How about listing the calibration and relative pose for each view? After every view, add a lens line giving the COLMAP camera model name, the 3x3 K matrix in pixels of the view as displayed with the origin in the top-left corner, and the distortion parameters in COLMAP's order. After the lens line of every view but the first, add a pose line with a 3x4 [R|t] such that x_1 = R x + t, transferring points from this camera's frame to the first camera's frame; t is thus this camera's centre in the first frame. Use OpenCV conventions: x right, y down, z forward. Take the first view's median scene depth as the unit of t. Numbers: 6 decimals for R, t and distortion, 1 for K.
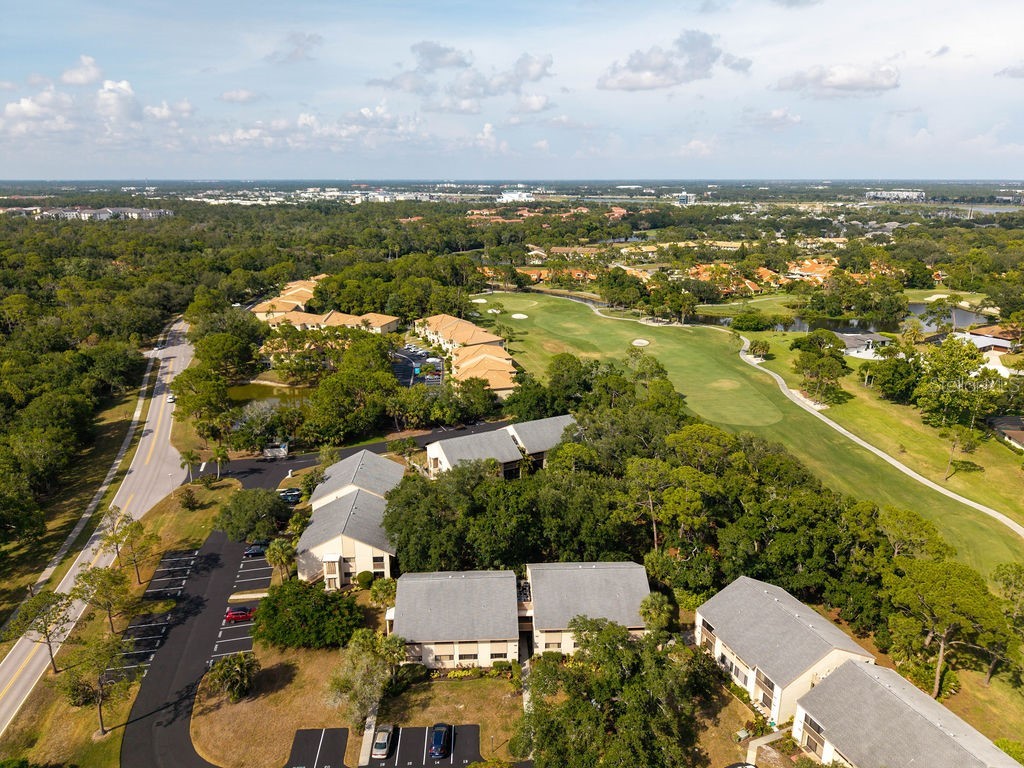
lens RADIAL K [[688.0, 0, 512.0], [0, 688.0, 384.0], [0, 0, 1]] dist [0.012614, -0.005921]
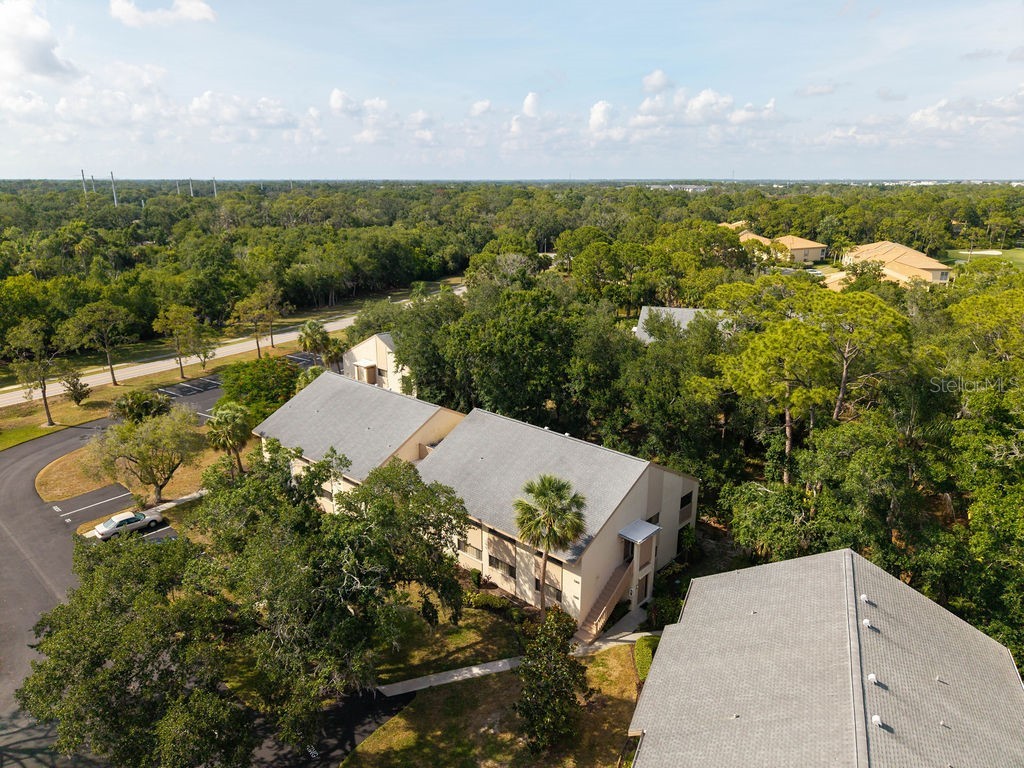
lens RADIAL K [[687.3, 0, 512.0], [0, 687.3, 384.0], [0, 0, 1]] dist [0.024208, -0.021951]
pose [[0.704961, 0.202870, -0.679613, 0.461638], [-0.203708, 0.975760, 0.079967, 0.207644], [0.679363, 0.082069, 0.729199, 0.635744]]
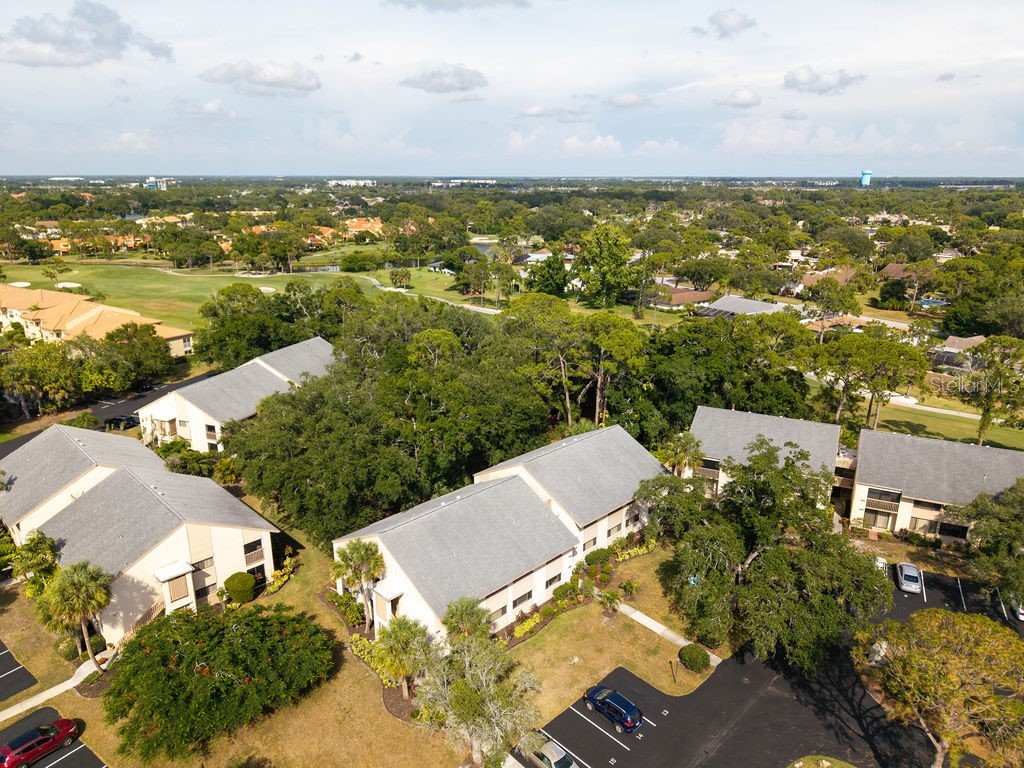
lens RADIAL K [[684.8, 0, 512.7], [0, 684.8, 386.1], [0, 0, 1]] dist [0.020576, 0.001356]
pose [[0.744149, -0.196095, 0.638584, -0.443417], [0.190354, 0.978558, 0.078672, 0.139553], [-0.640319, 0.063013, 0.765520, 0.480644]]
